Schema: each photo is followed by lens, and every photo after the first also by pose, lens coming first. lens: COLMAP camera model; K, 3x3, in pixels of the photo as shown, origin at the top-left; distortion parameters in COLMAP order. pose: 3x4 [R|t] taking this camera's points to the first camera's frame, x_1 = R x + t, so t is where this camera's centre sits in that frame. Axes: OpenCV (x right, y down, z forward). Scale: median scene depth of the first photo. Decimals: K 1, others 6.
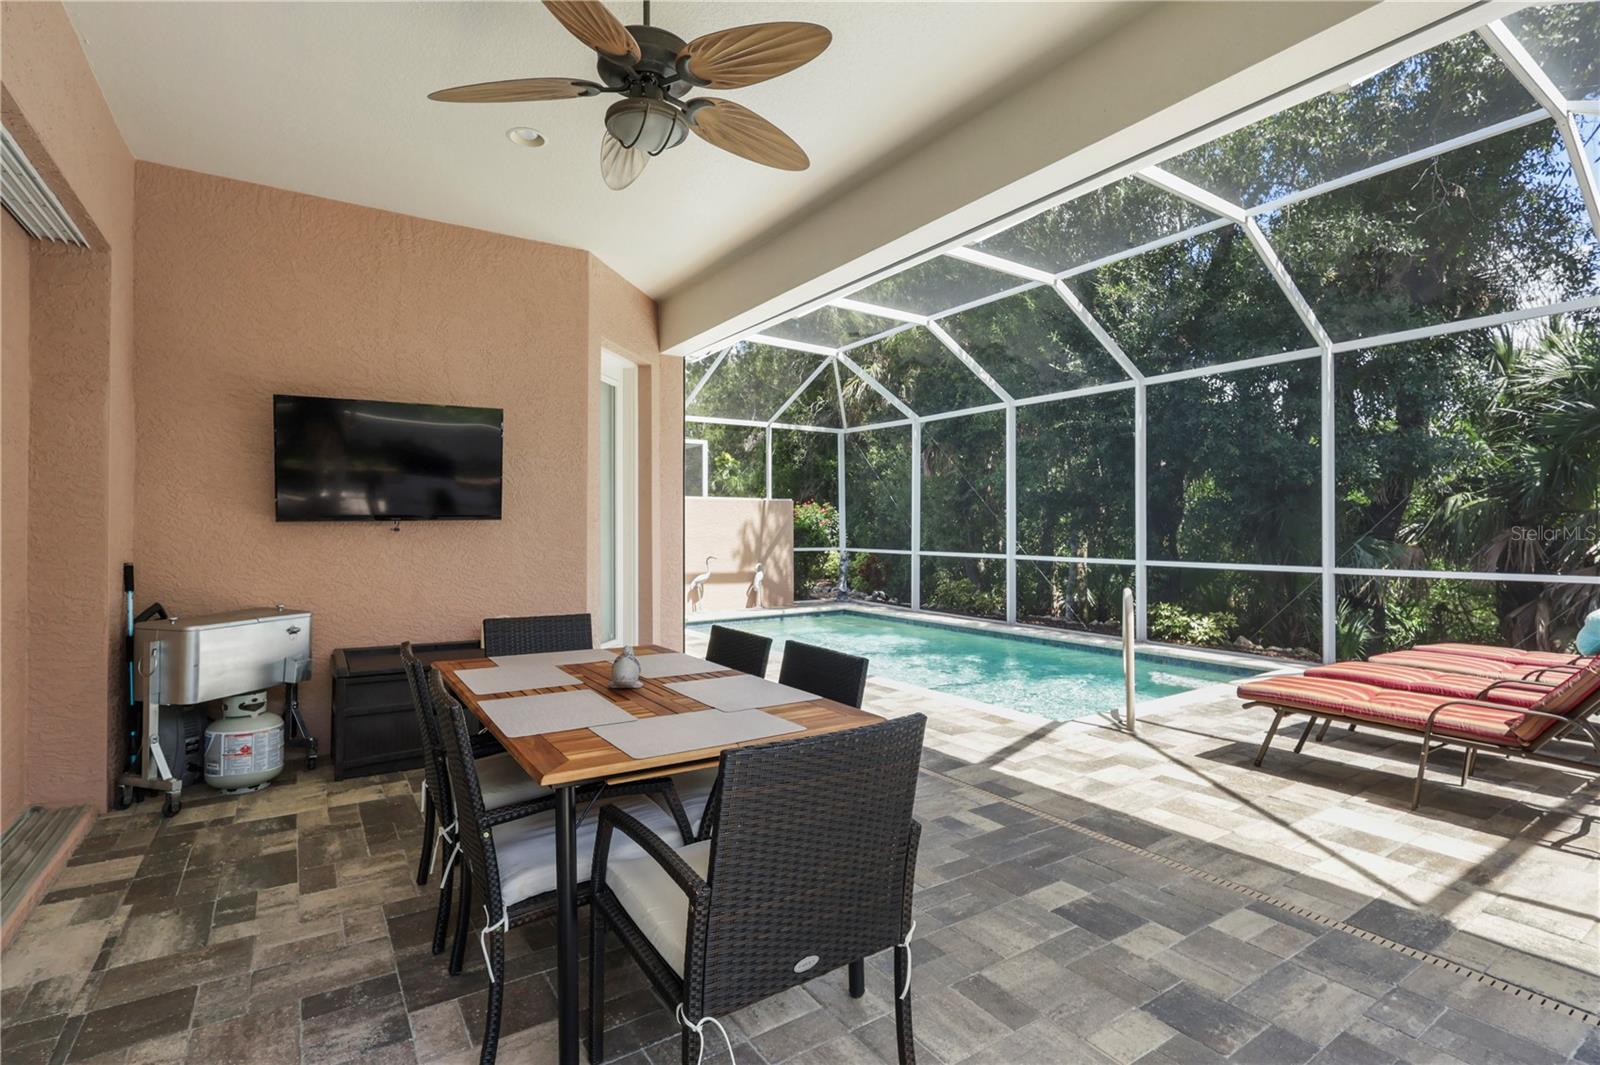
lens RADIAL K [[741.4, 0, 796.0], [0, 741.4, 528.4], [0, 0, 1]] dist [-0.000433, -0.000072]
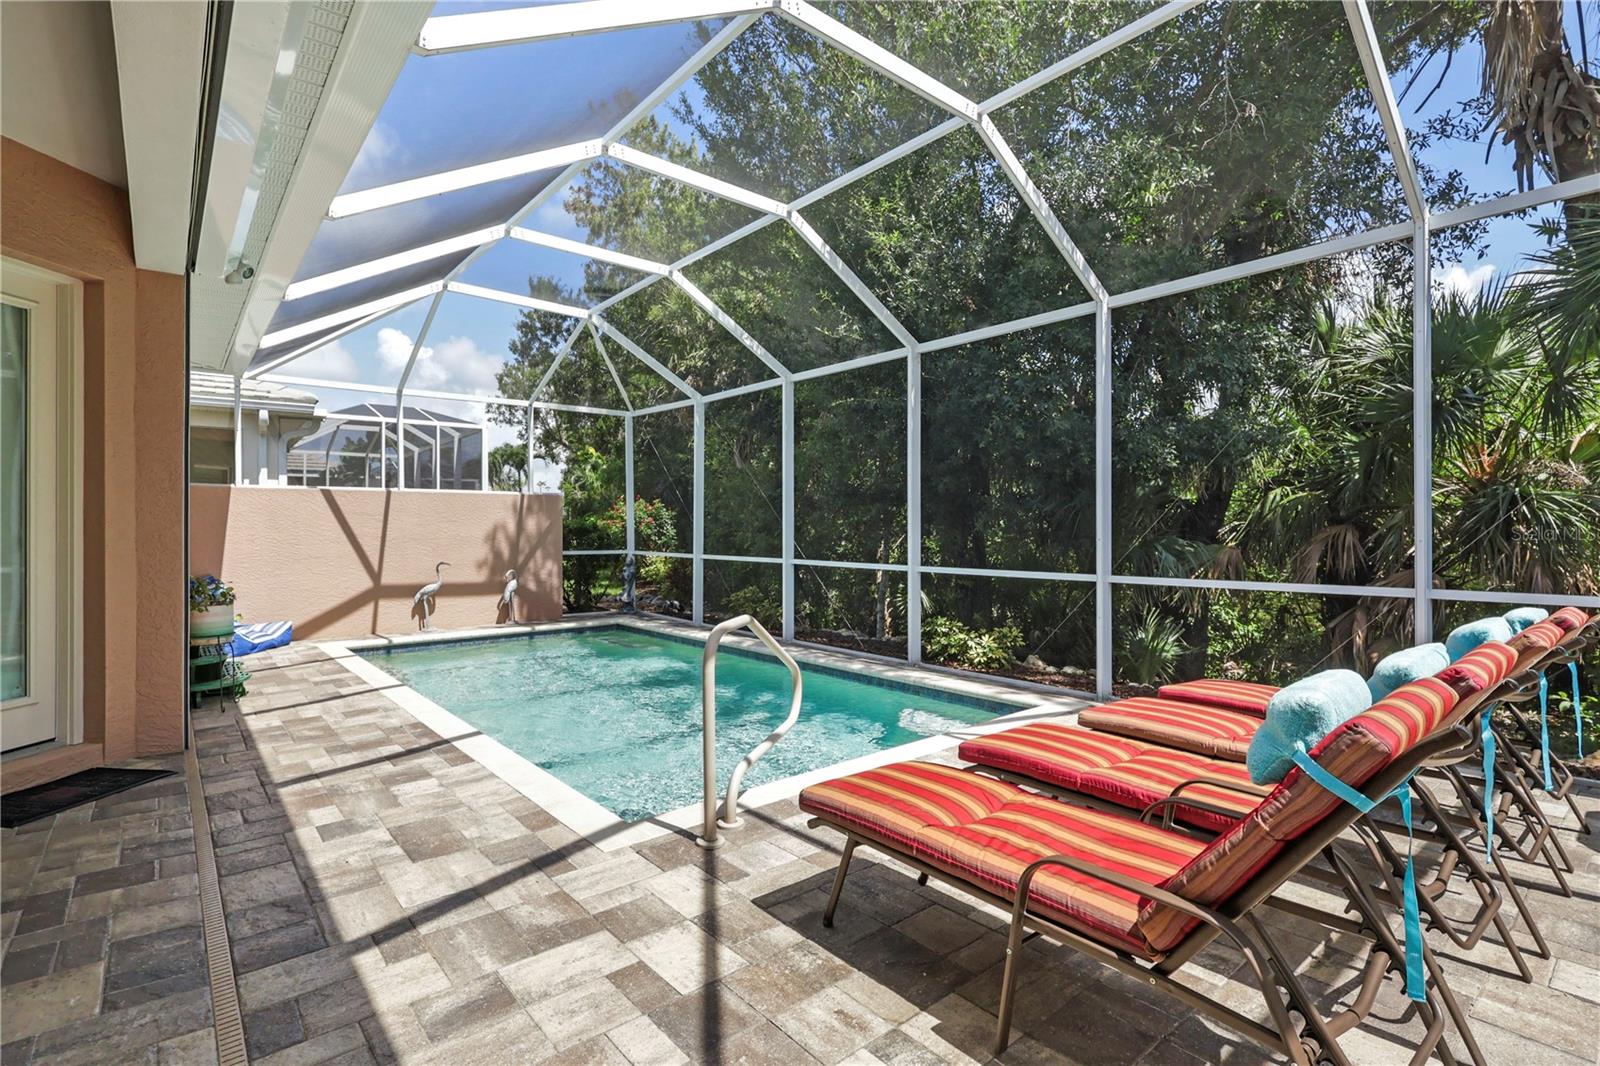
lens RADIAL K [[741.4, 0, 803.4], [0, 741.4, 532.5], [0, 0, 1]] dist [-0.000433, -0.000072]
pose [[0.994155, -0.001791, 0.107948, 0.251311], [0.001252, 0.999986, 0.005057, 0.001847], [-0.107956, -0.004892, 0.994144, 0.192958]]
